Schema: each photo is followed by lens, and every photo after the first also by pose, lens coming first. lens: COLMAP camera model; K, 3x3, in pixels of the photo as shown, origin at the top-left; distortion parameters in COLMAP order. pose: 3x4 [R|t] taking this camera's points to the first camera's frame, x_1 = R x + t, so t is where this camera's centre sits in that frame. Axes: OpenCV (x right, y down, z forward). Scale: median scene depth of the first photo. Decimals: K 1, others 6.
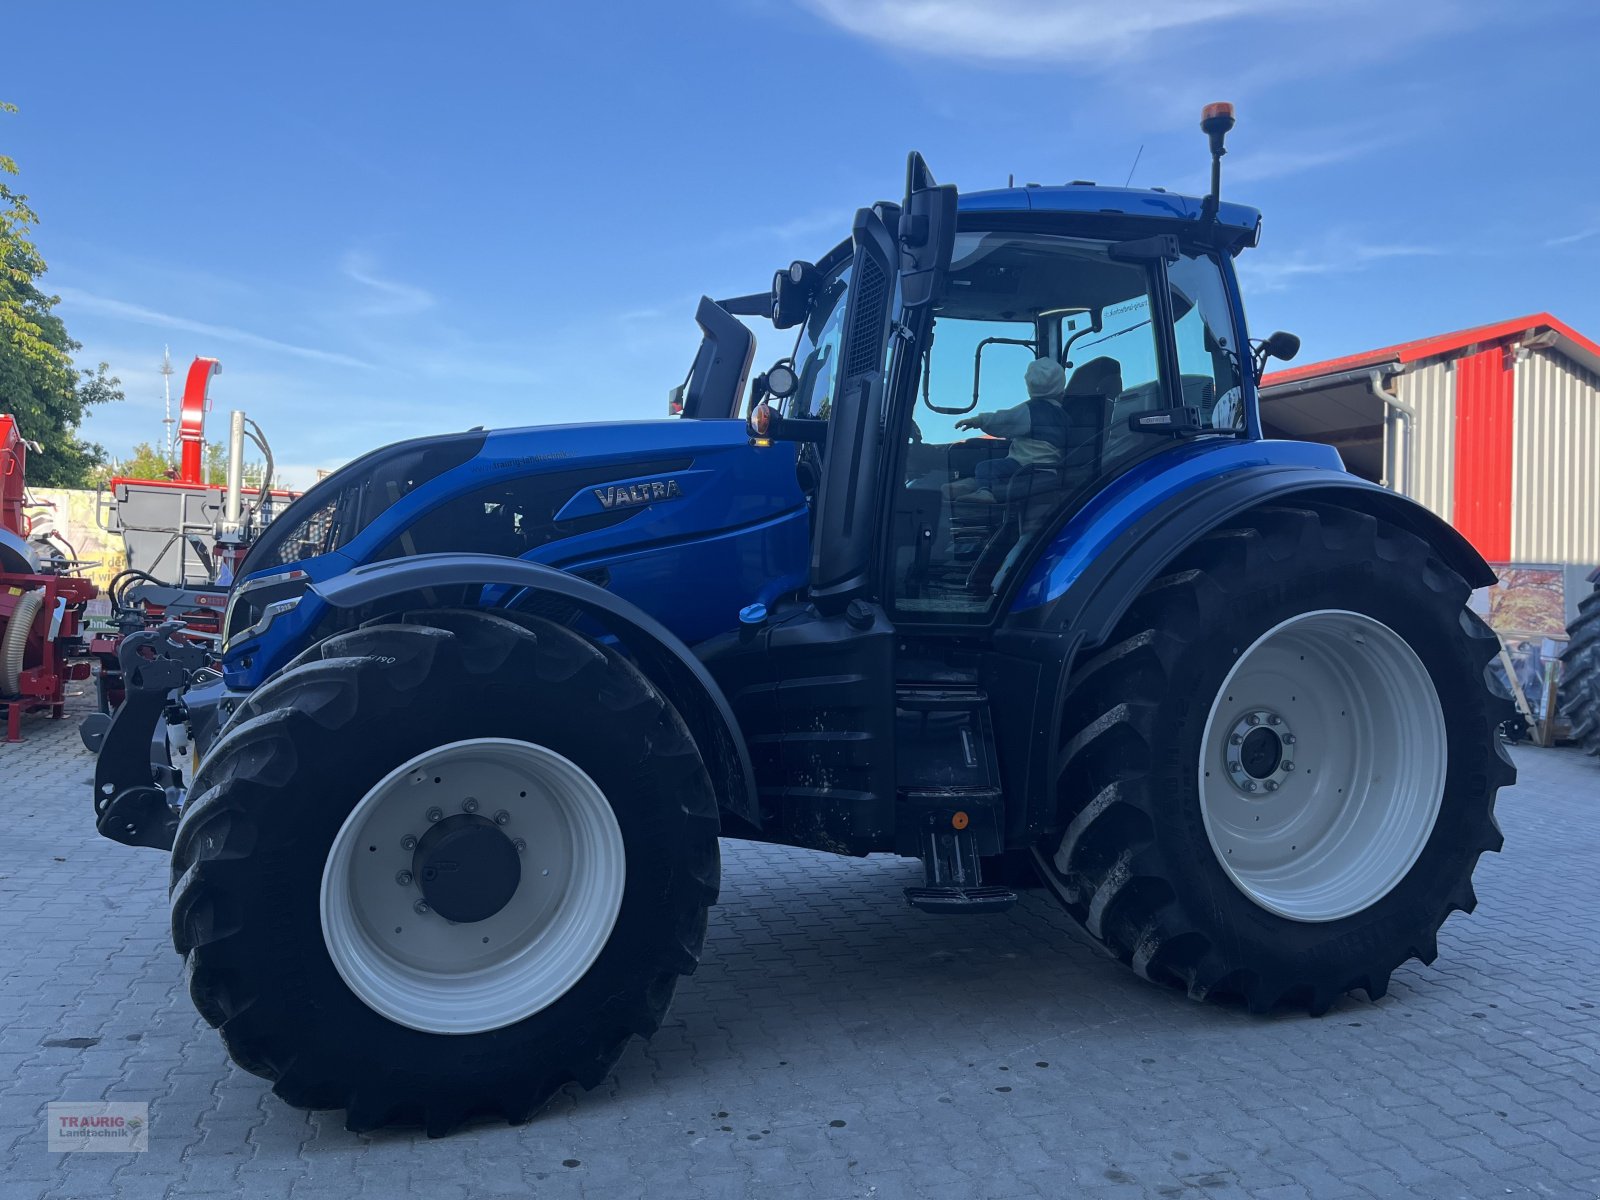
lens RADIAL K [[1211.7, 0, 800.5], [0, 1211.7, 610.7], [0, 0, 1]] dist [0.067797, -0.093749]
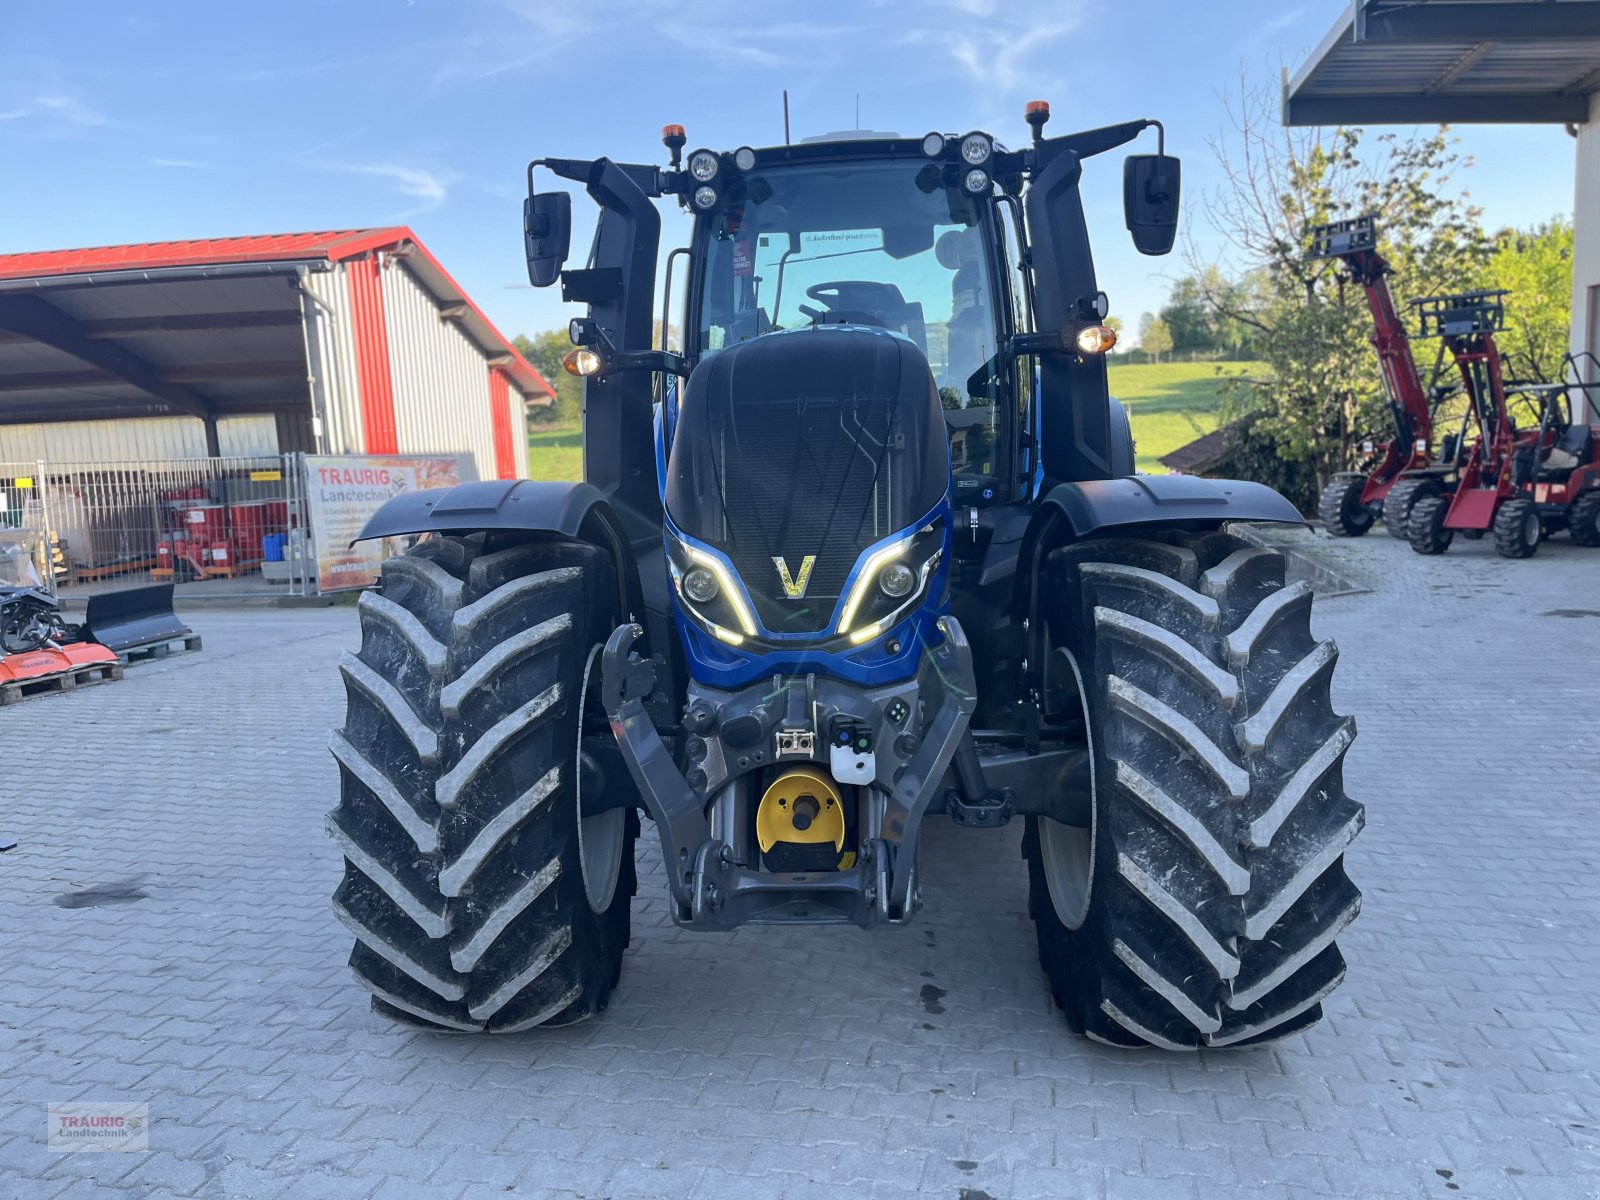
lens RADIAL K [[1211.7, 0, 823.6], [0, 1211.7, 622.5], [0, 0, 1]] dist [0.067797, -0.093749]
pose [[0.432725, -0.162258, 0.886804, -1.021907], [0.074817, 0.986740, 0.144036, -0.073982], [-0.898416, 0.004020, 0.439127, 0.652827]]
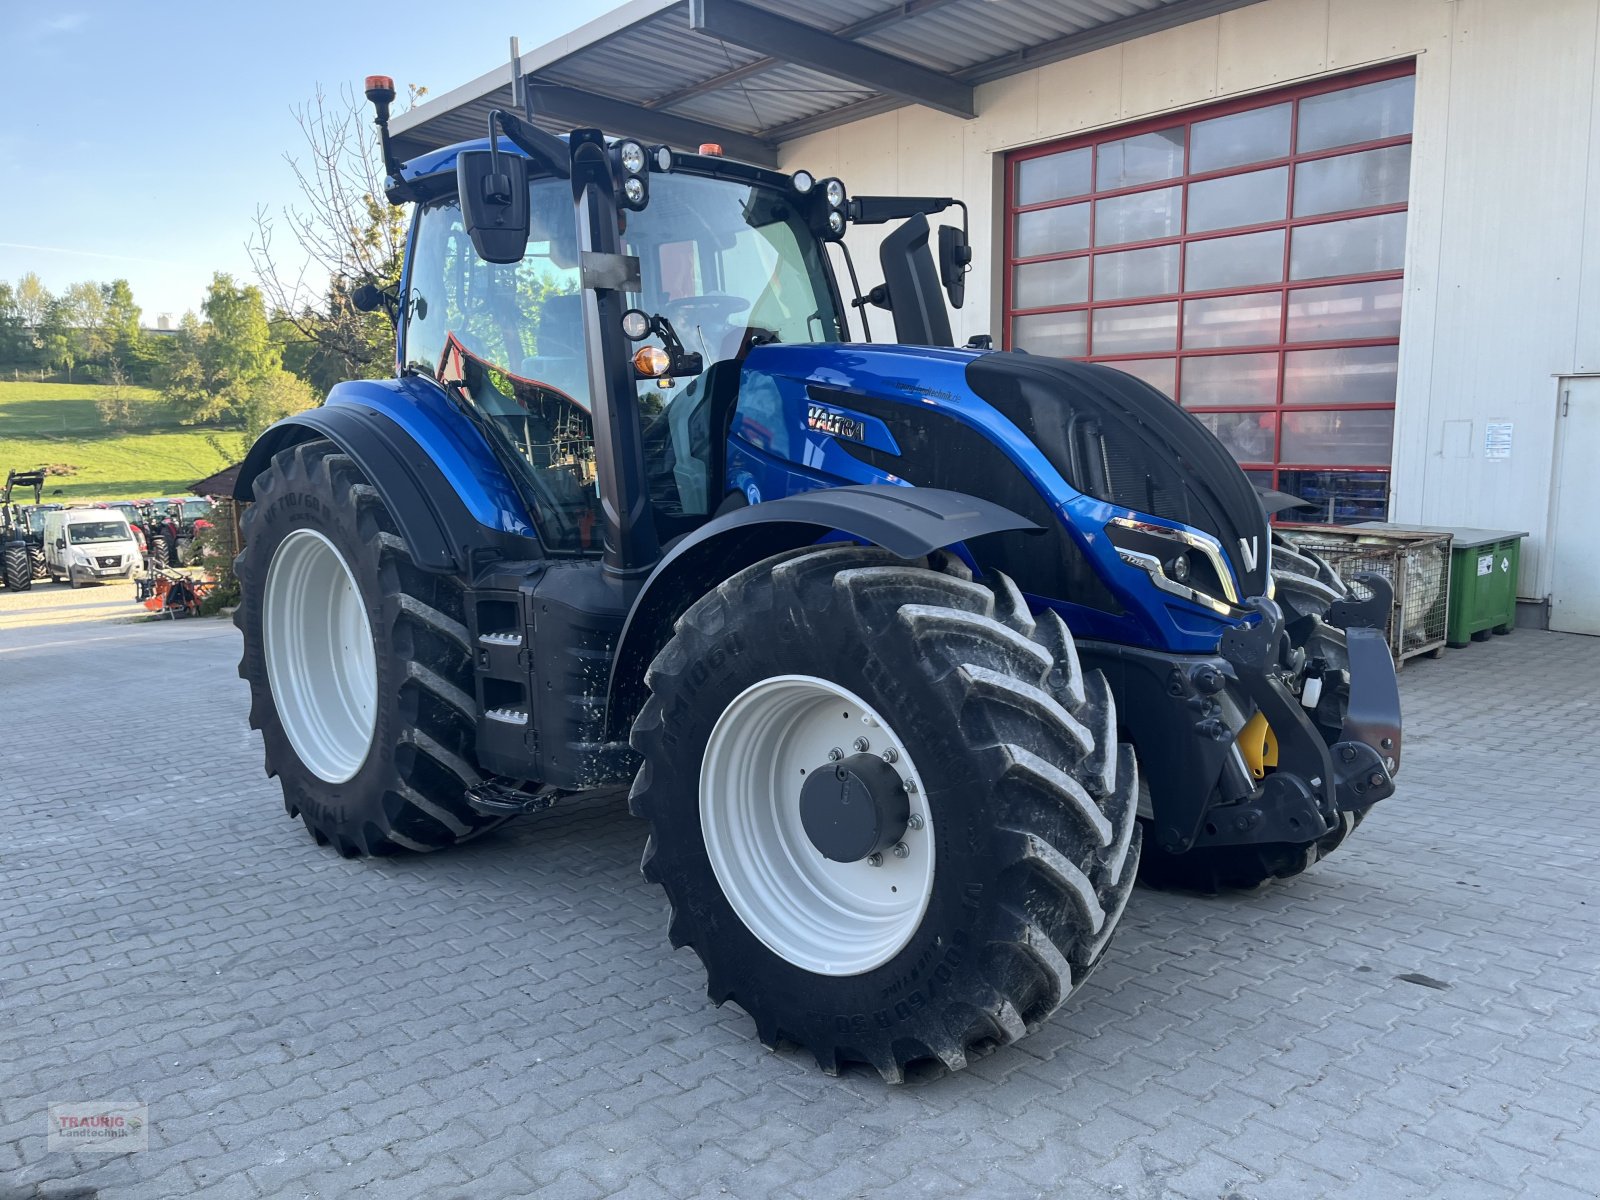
lens RADIAL K [[1211.7, 0, 827.9], [0, 1211.7, 612.4], [0, 0, 1]] dist [0.067797, -0.093749]
pose [[-0.422672, -0.132420, 0.896556, -1.064984], [0.045556, 0.984913, 0.166947, -0.116403], [-0.905137, 0.111407, -0.410263, 1.550293]]
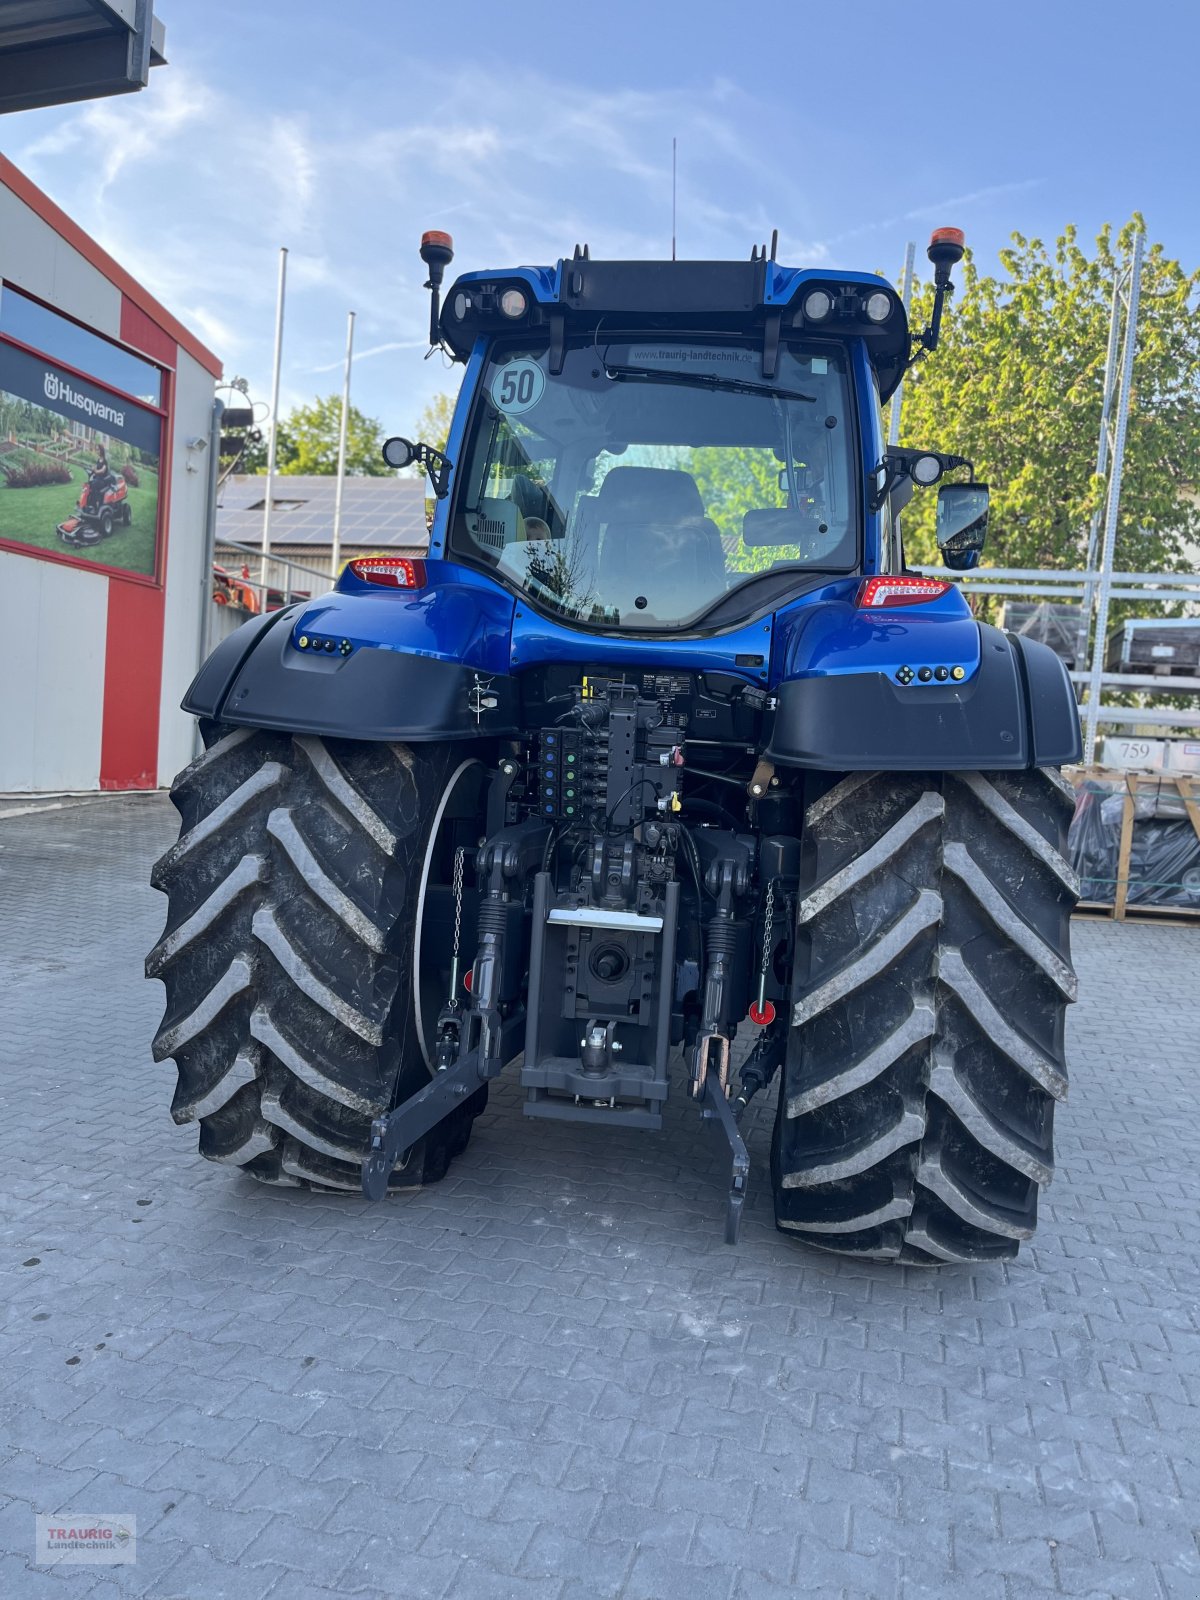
lens RADIAL K [[1211.7, 0, 603.7], [0, 1211.7, 814.5], [0, 0, 1]] dist [0.067797, -0.093749]
pose [[-0.492736, 0.012752, -0.870086, 1.154867], [-0.096891, 0.992871, 0.069421, -0.037873], [0.864768, 0.118510, -0.487988, 1.686059]]
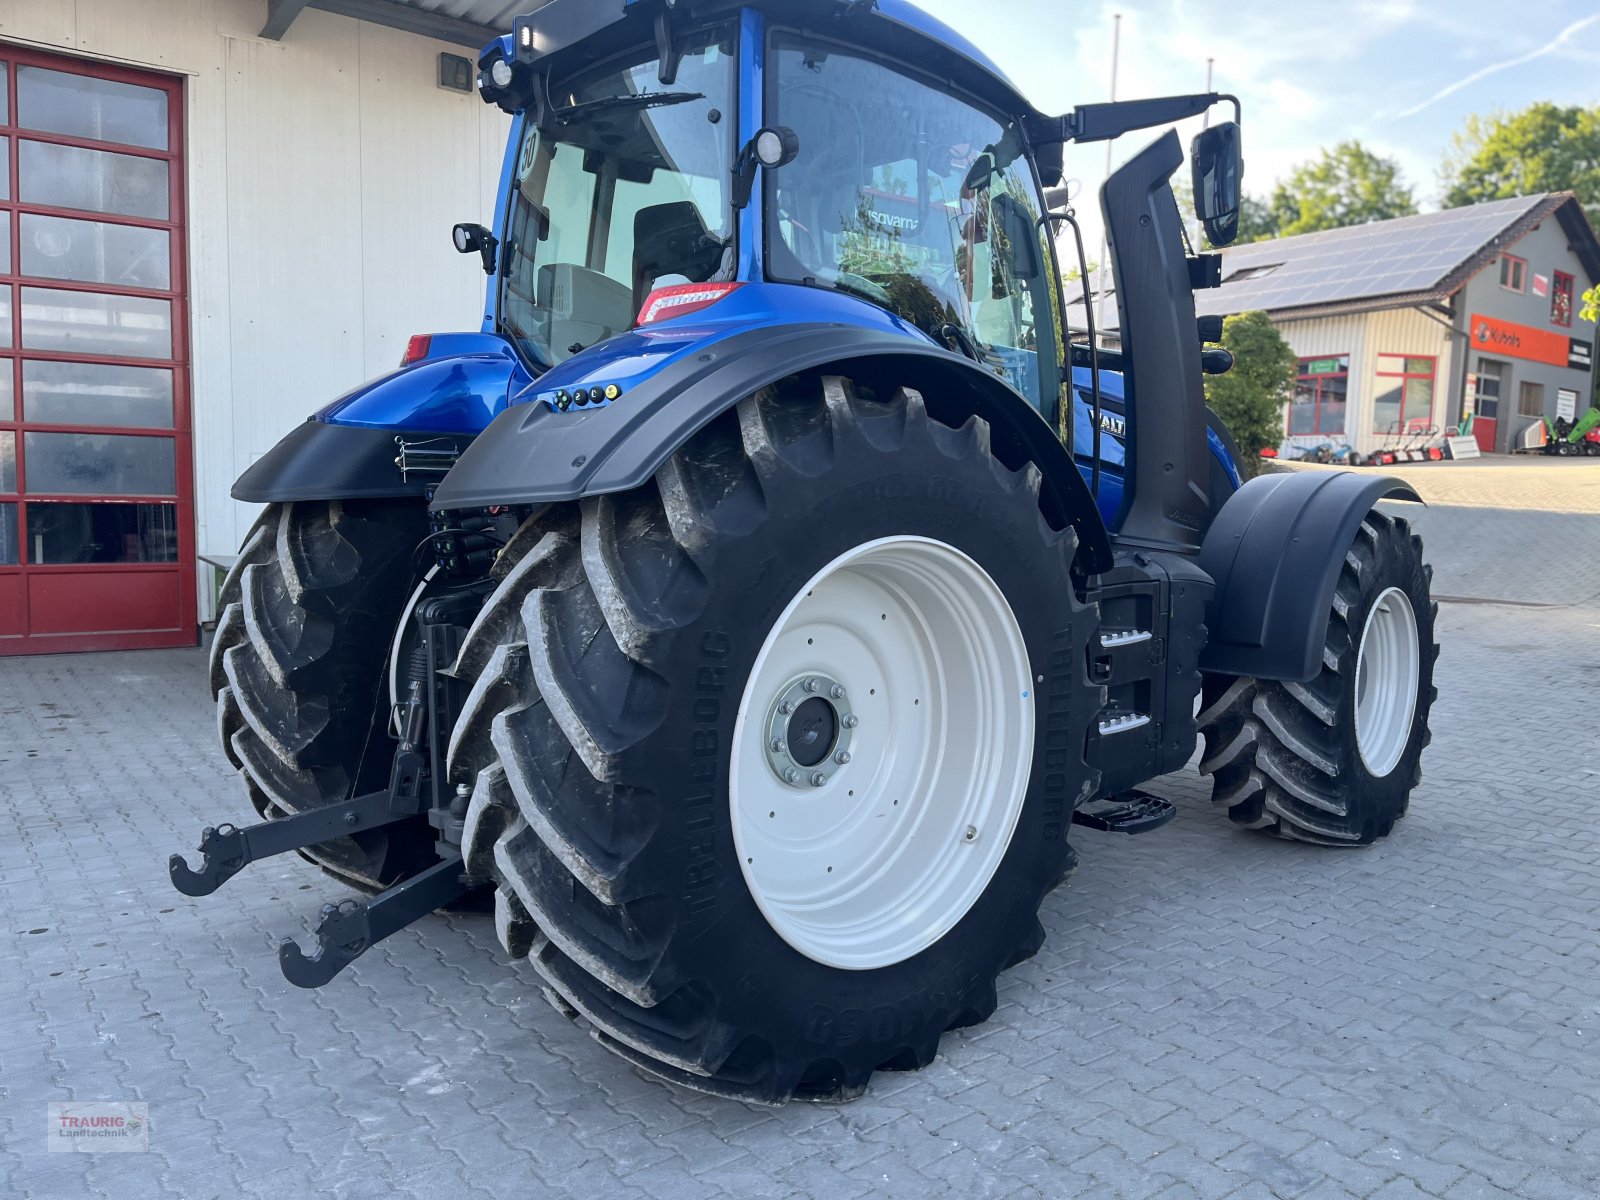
lens RADIAL K [[1211.7, 0, 829.5], [0, 1211.7, 621.3], [0, 0, 1]] dist [0.067797, -0.093749]
pose [[-0.925336, 0.019185, -0.378661, 0.533583], [-0.034531, 0.990304, 0.134558, -0.064178], [0.377571, 0.137587, -0.915702, 2.142377]]
